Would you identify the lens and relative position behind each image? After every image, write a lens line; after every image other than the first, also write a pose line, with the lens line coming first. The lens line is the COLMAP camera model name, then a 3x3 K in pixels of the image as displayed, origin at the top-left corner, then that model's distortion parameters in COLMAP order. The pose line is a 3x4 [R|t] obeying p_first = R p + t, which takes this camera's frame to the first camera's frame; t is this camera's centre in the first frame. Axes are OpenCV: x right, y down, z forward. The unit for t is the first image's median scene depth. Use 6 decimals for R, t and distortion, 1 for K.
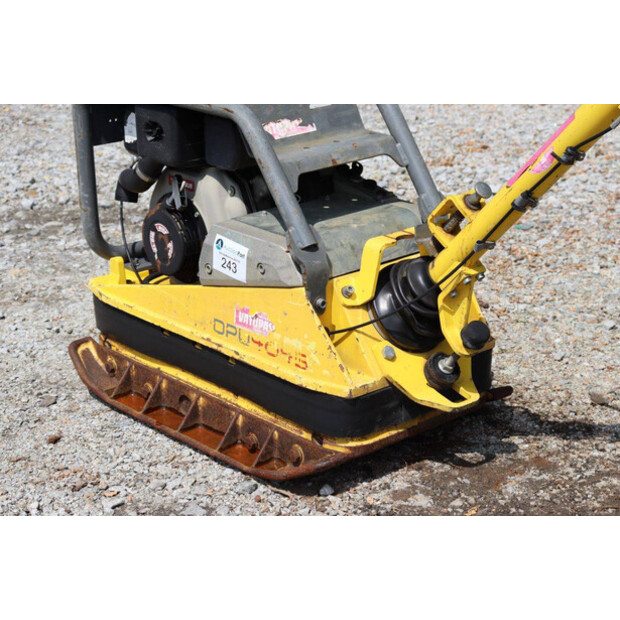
lens RADIAL K [[1447.6, 0, 313.8], [0, 1447.6, 313.9], [0, 0, 1]] dist [0.369840, 1.046548]
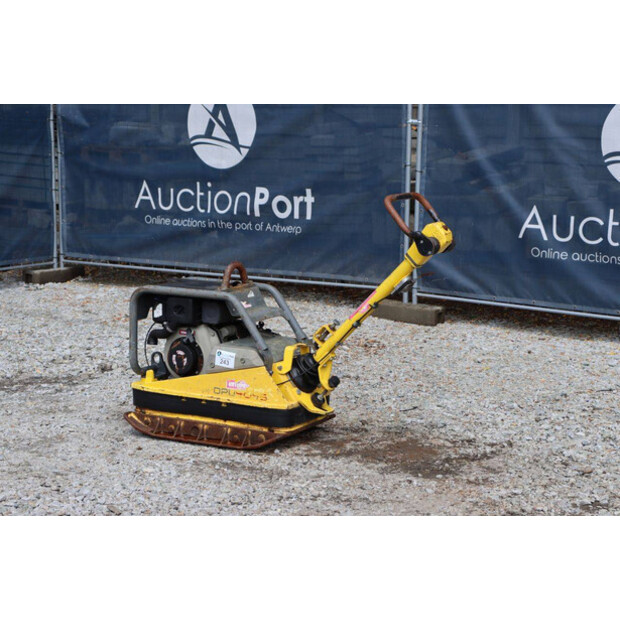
lens RADIAL K [[1447.6, 0, 313.8], [0, 1447.6, 313.9], [0, 0, 1]] dist [0.369840, 1.046548]
pose [[0.945872, -0.021350, 0.323838, -0.665742], [0.080888, 0.981853, -0.171529, 0.297898], [-0.314300, 0.188439, 0.930434, -1.215393]]
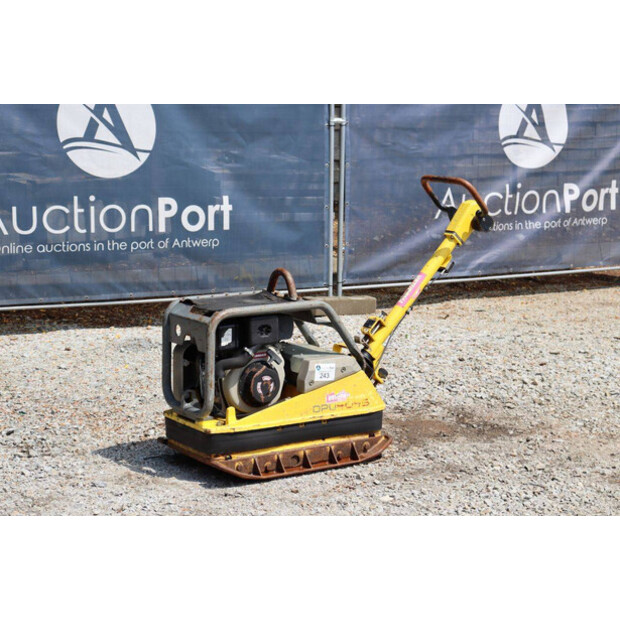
lens RADIAL K [[1447.6, 0, 313.8], [0, 1447.6, 313.9], [0, 0, 1]] dist [0.369840, 1.046548]
pose [[0.129644, -0.137635, 0.981962, -2.111457], [0.323641, 0.941956, 0.089299, -0.309911], [-0.937256, 0.306226, 0.166663, 0.617273]]
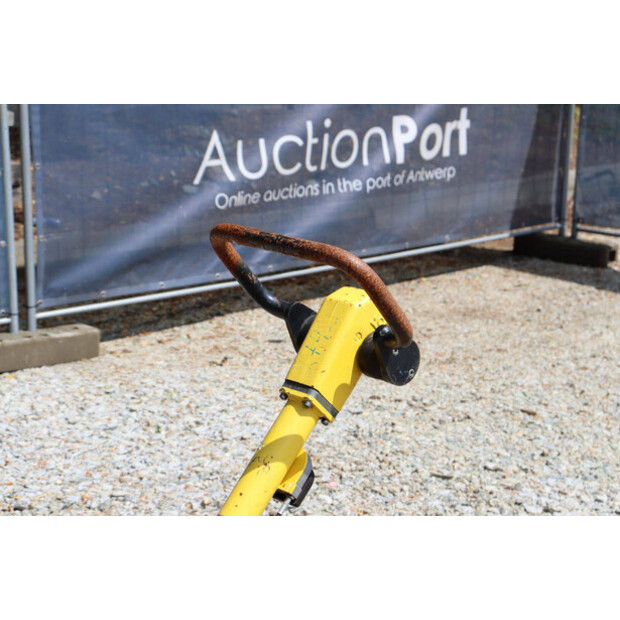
lens RADIAL K [[1463.5, 0, 317.6], [0, 1463.5, 311.4], [0, 0, 1]] dist [0.345244, 1.053694]
pose [[-0.058275, -0.220843, 0.973567, -0.593518], [0.326993, 0.917203, 0.227630, -0.375736], [-0.943228, 0.331614, 0.018764, 0.720149]]
